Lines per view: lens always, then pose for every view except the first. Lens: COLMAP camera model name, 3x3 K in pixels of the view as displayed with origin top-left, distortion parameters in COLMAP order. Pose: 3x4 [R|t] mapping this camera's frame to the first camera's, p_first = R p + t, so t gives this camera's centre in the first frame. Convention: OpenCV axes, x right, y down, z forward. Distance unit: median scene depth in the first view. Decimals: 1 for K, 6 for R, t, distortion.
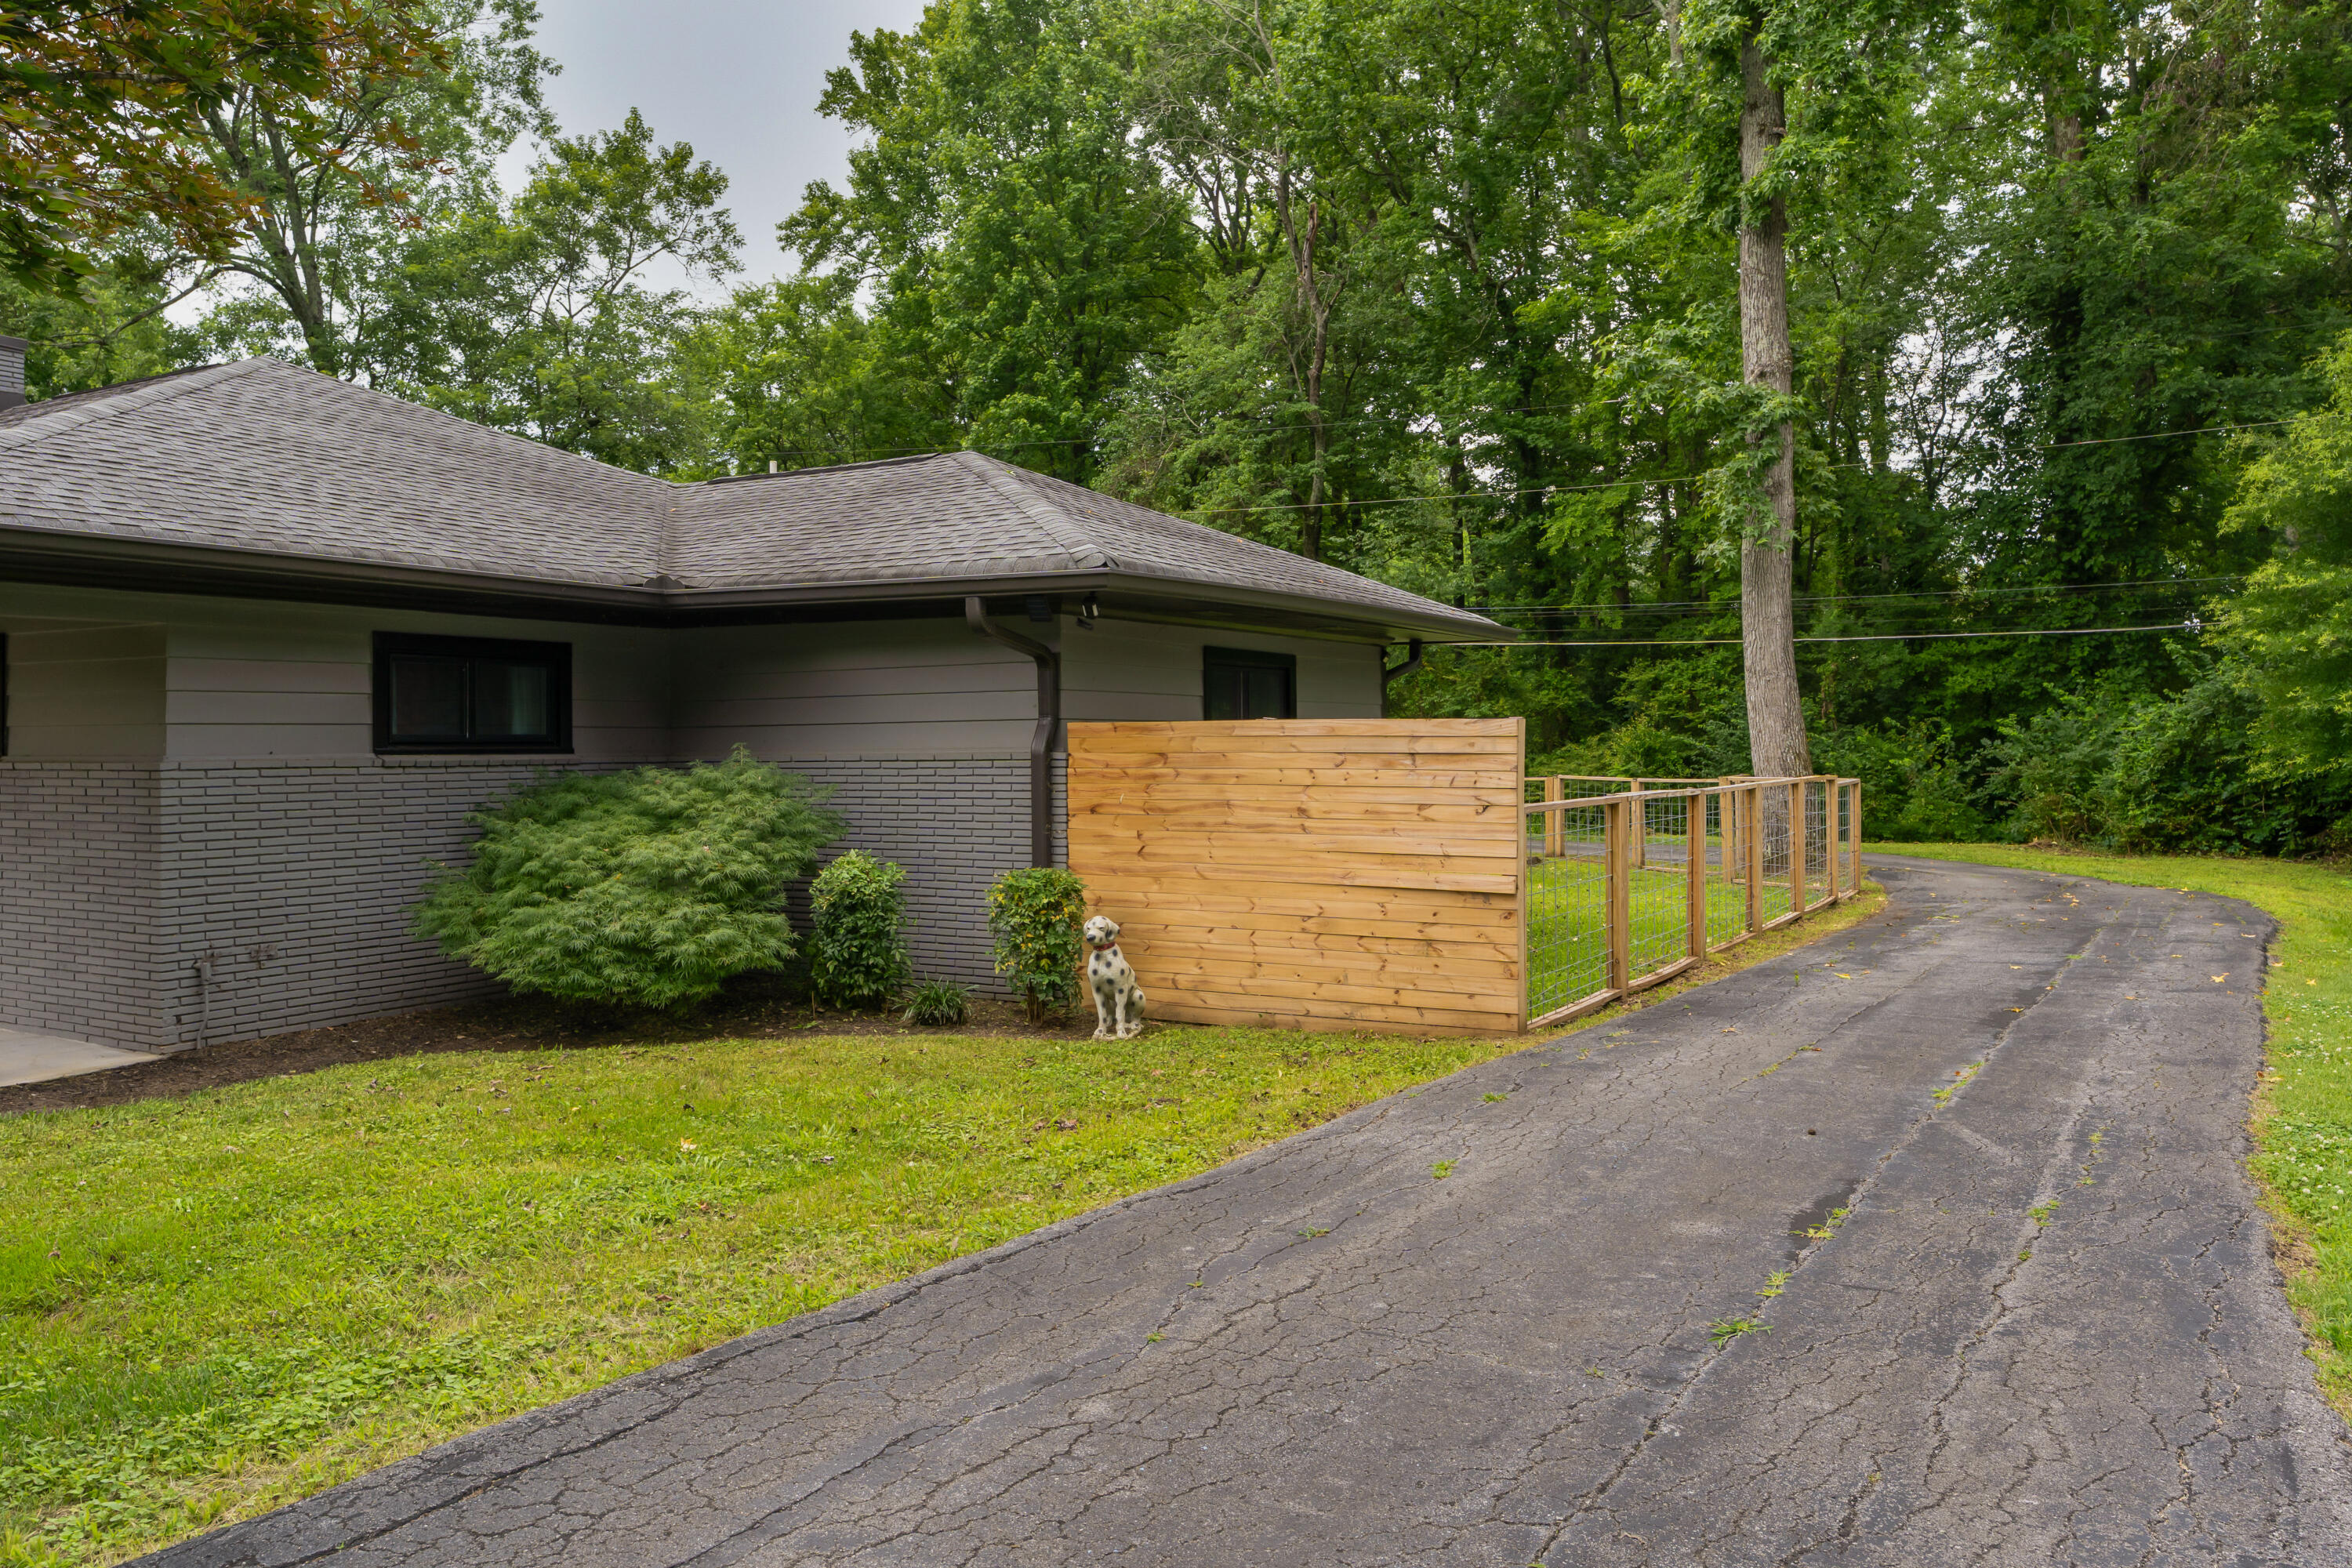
lens RADIAL K [[1720.2, 0, 1179.8], [0, 1720.2, 771.7], [0, 0, 1]] dist [-0.015942, -0.002548]
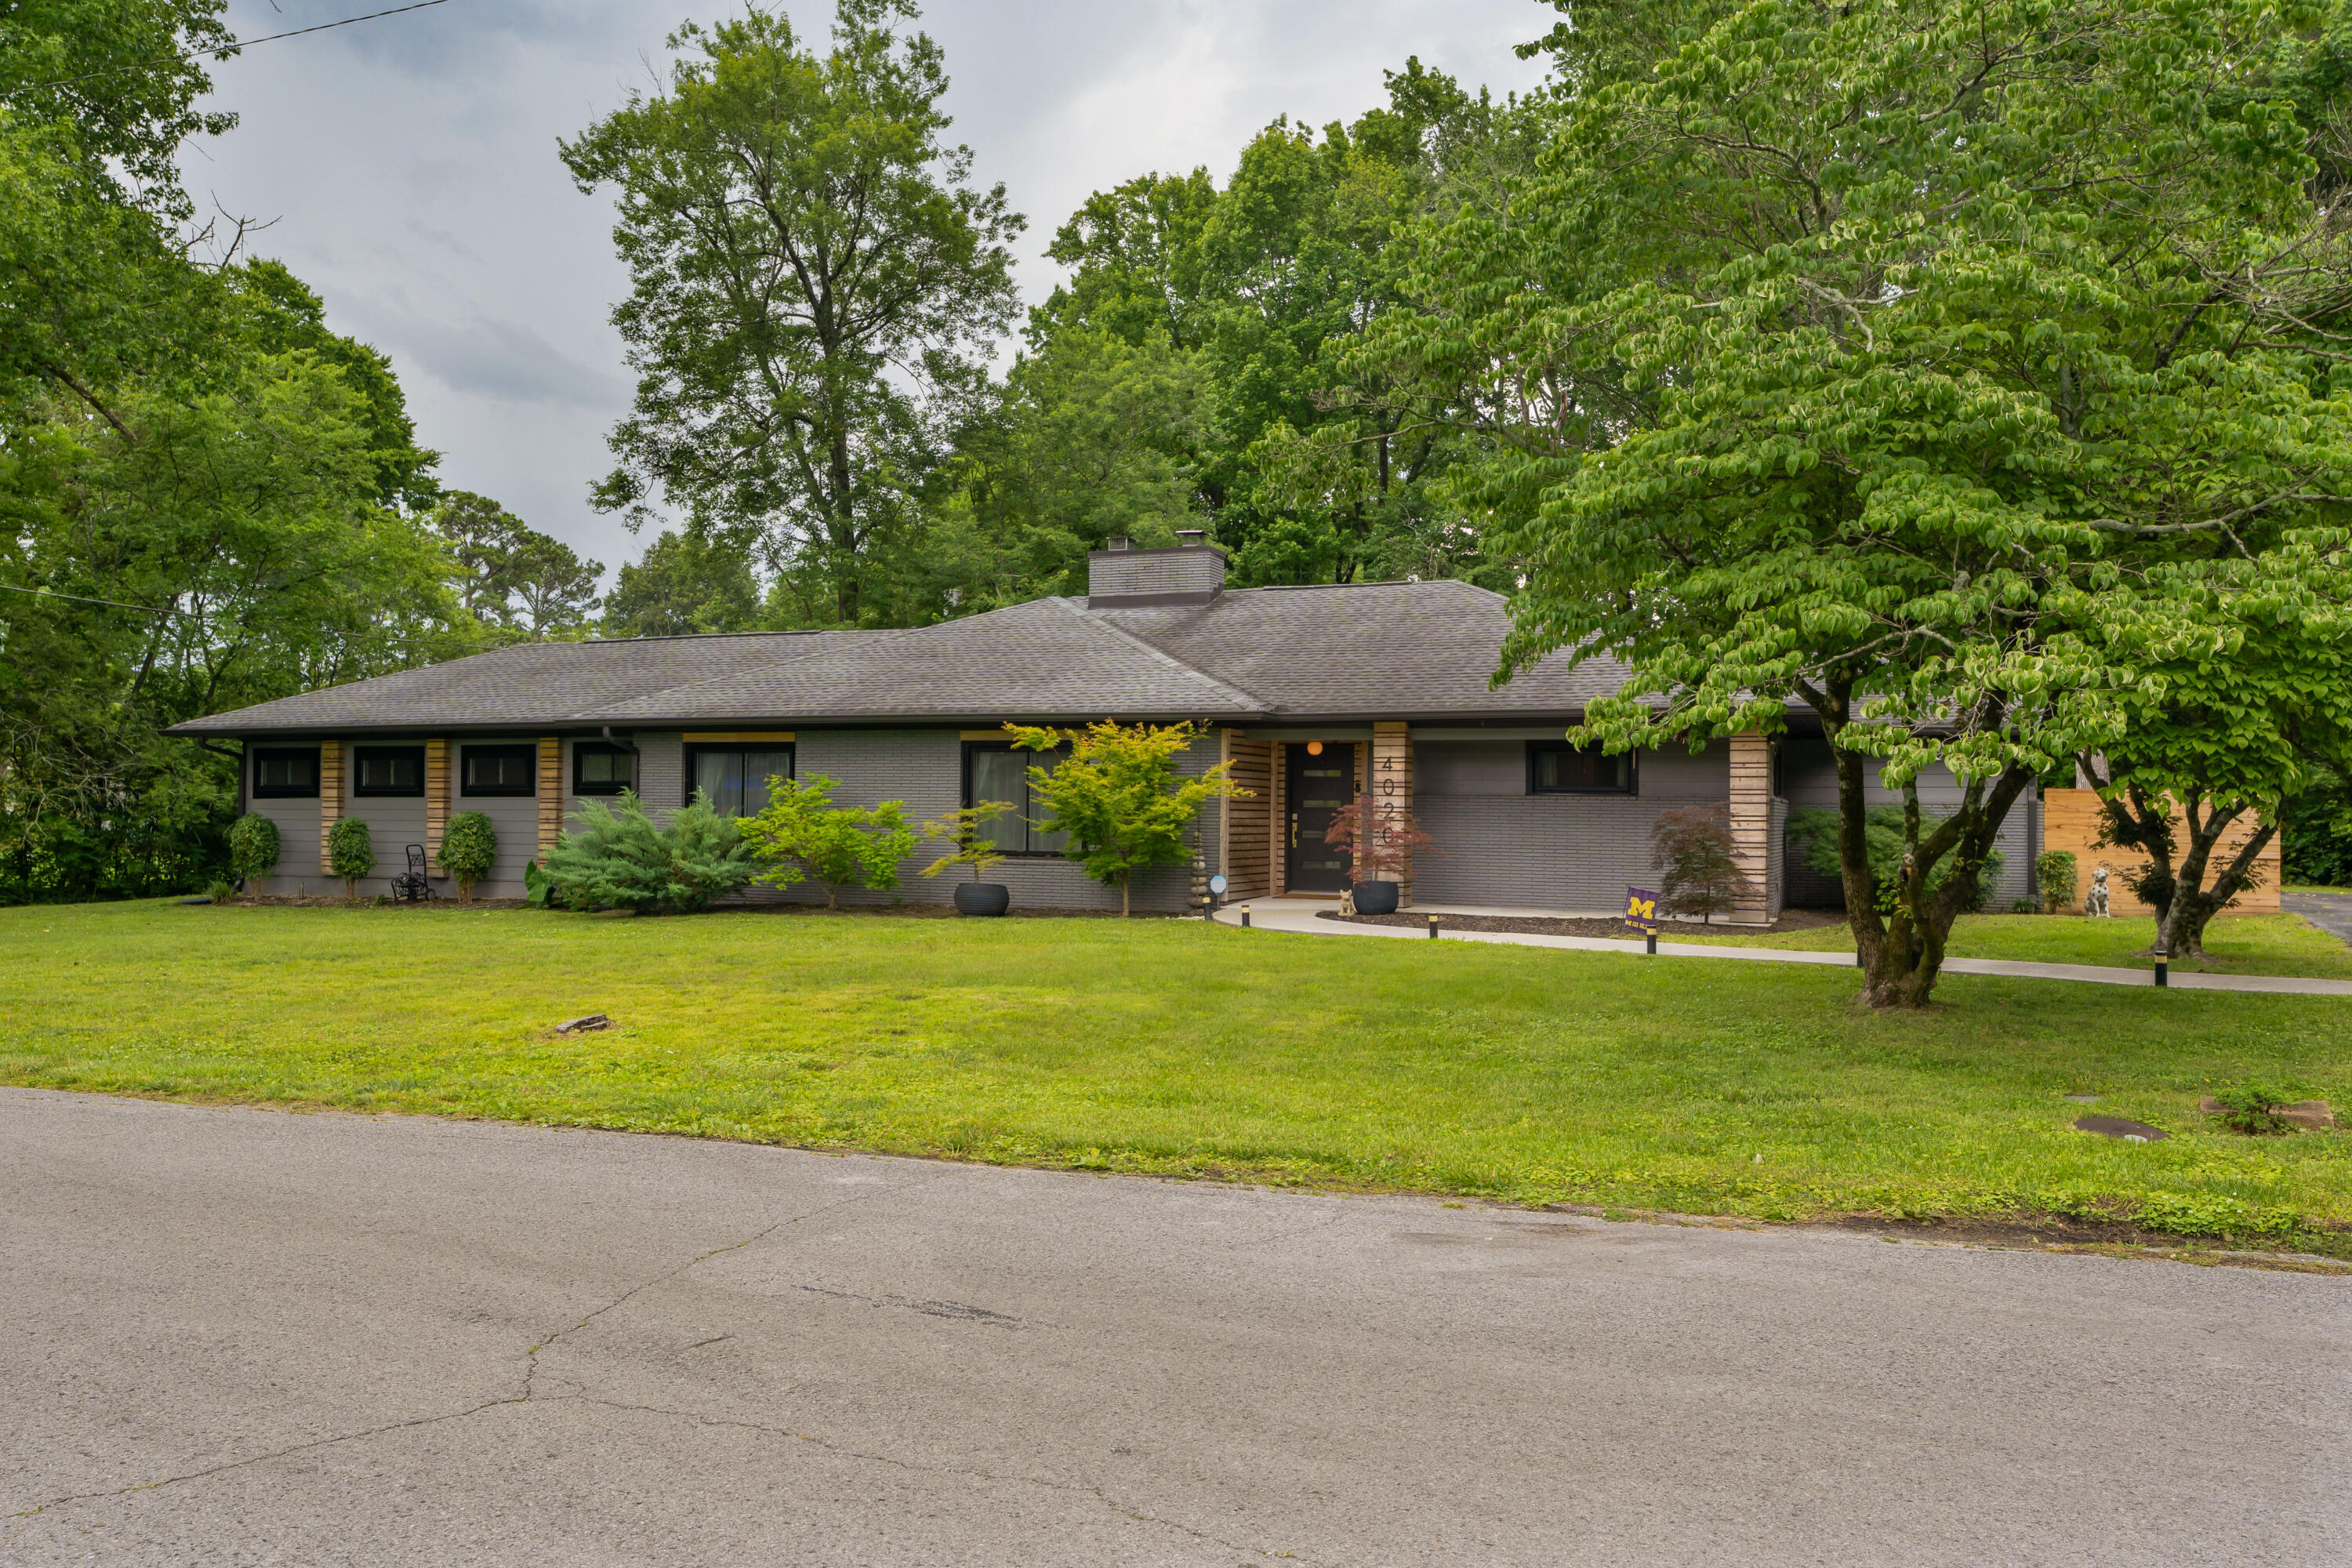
lens RADIAL K [[1838.7, 0, 1182.2], [0, 1838.7, 786.2], [0, 0, 1]] dist [-0.006517, -0.003612]
pose [[0.990170, 0.017865, 0.138725, -0.789933], [-0.013643, 0.999416, -0.031328, 0.030930], [-0.139204, 0.029127, 0.989835, -0.656758]]
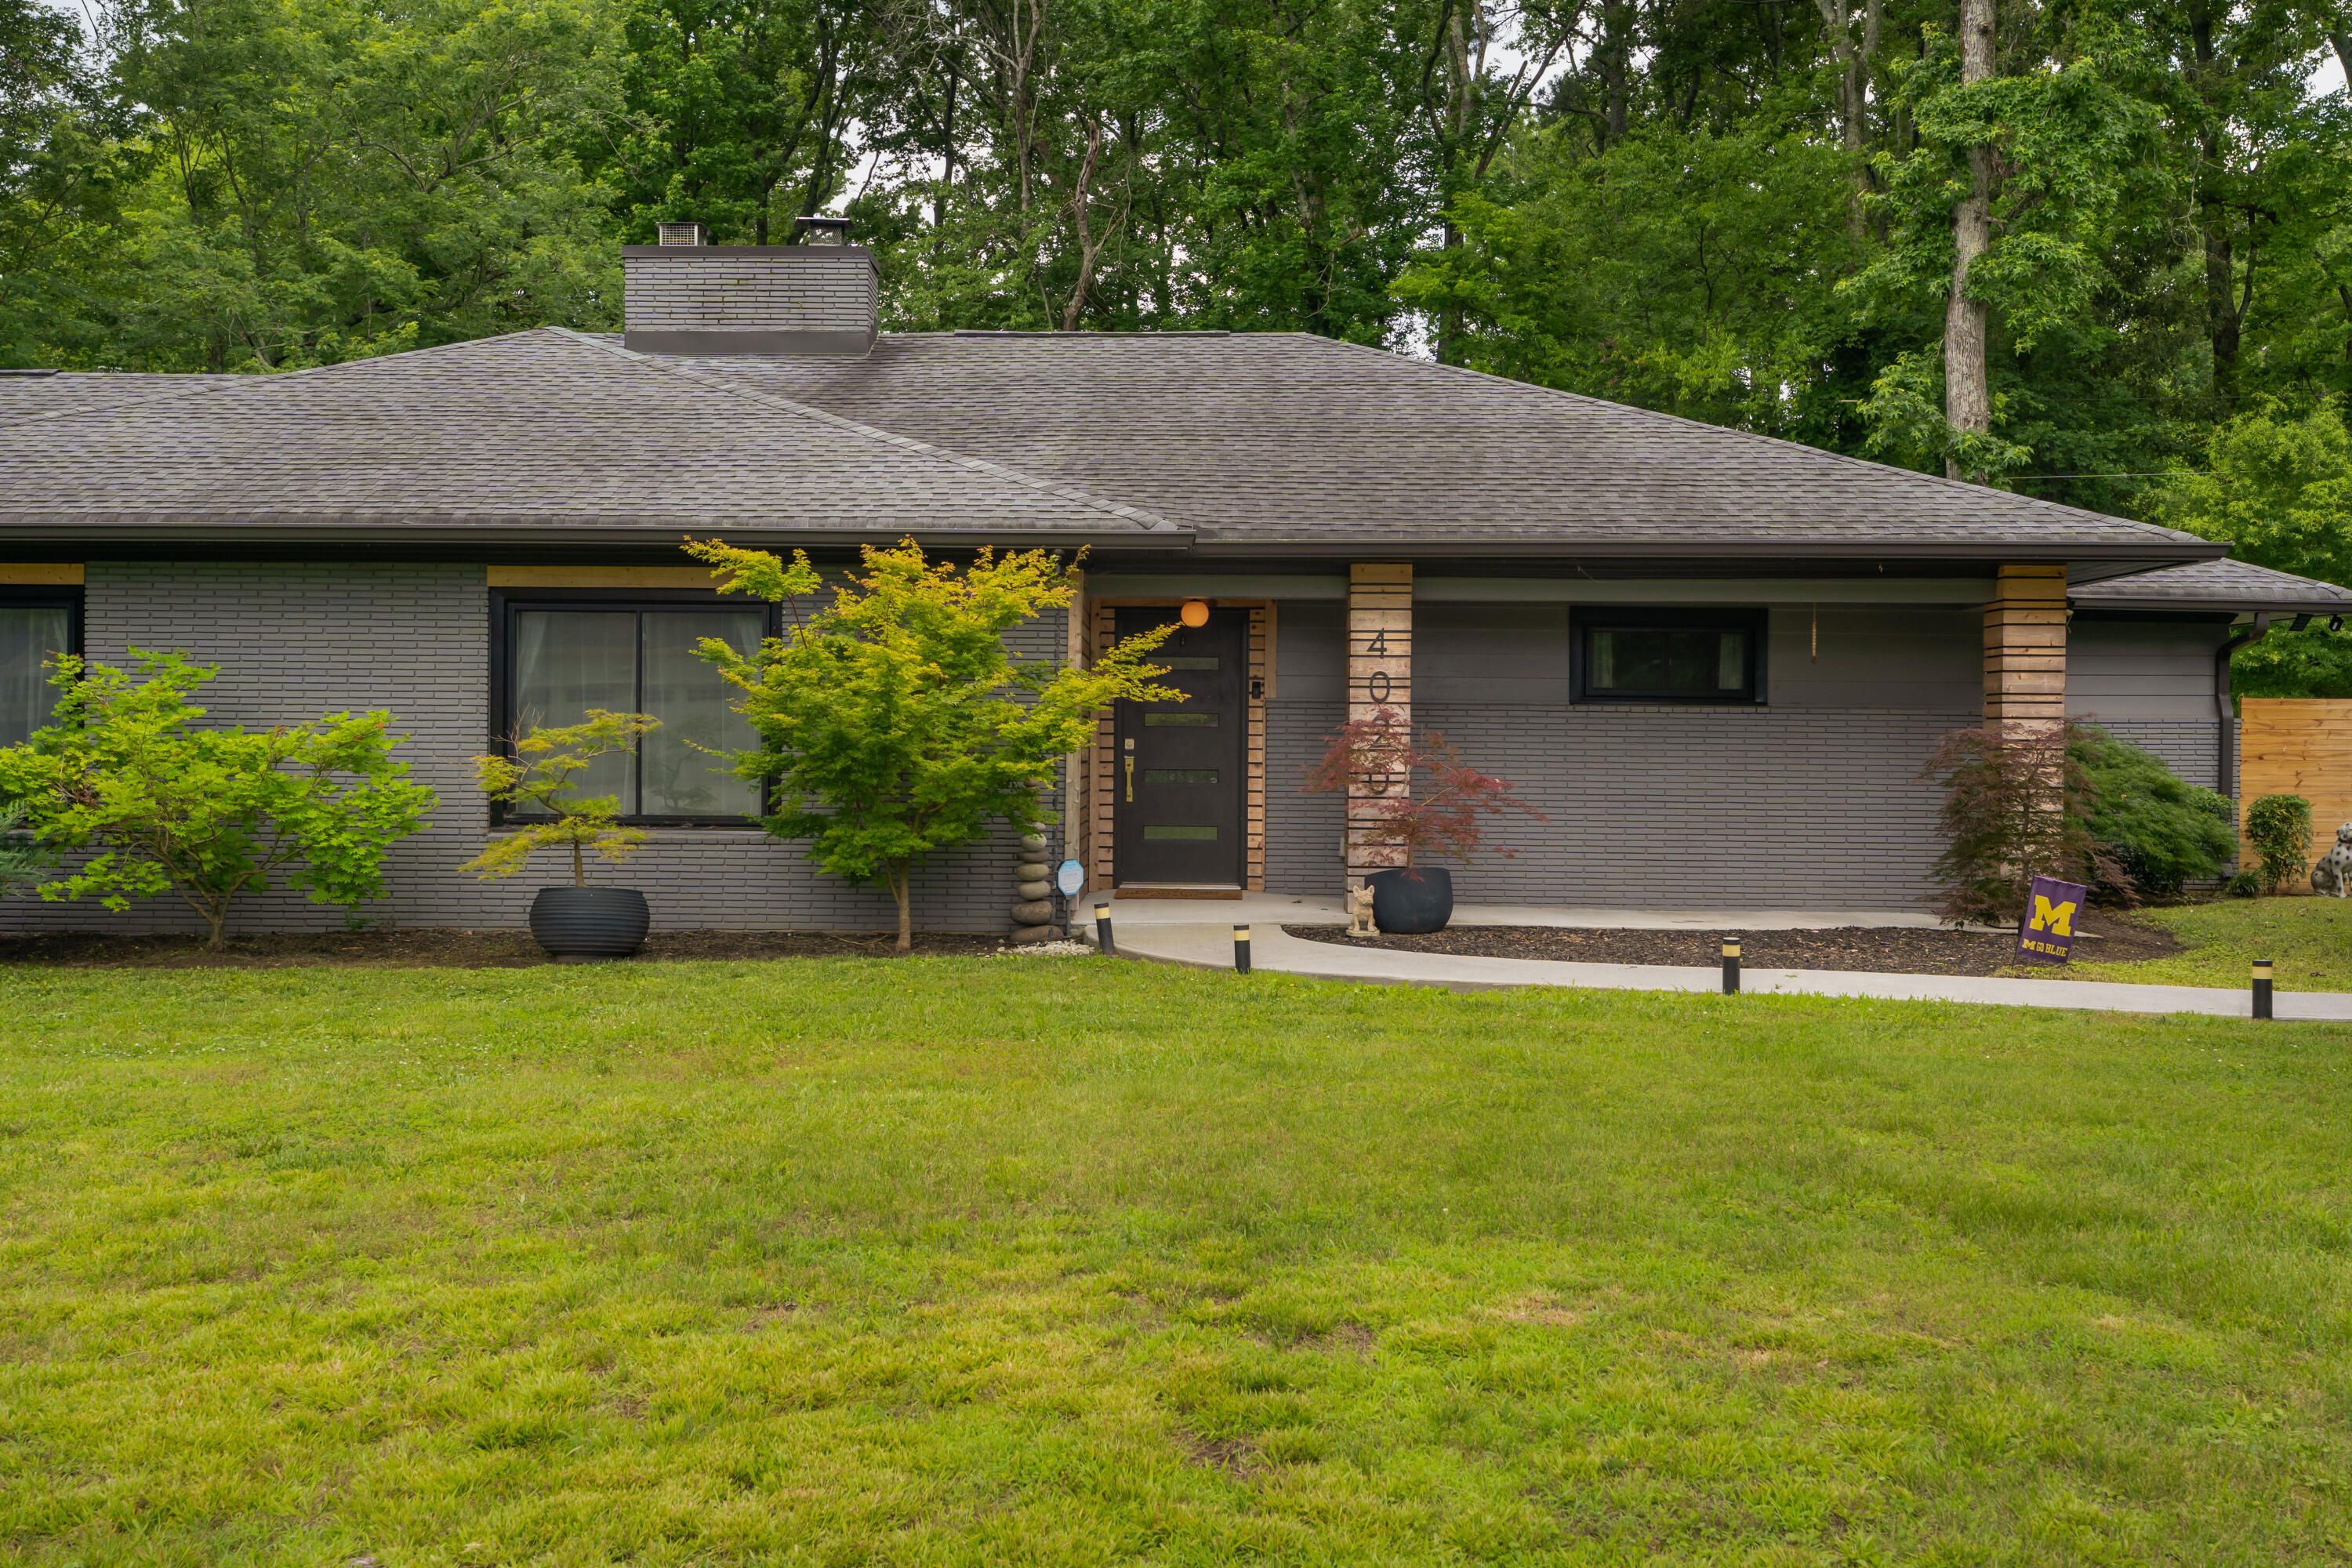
lens RADIAL K [[2363.4, 0, 1173.2], [0, 2363.4, 773.1], [0, 0, 1]] dist [0.002889, 0.000000]
pose [[0.876384, 0.007778, 0.481551, -0.943640], [-0.004708, 0.999960, -0.007585, 0.028260], [-0.481590, 0.004380, 0.876386, -0.174102]]
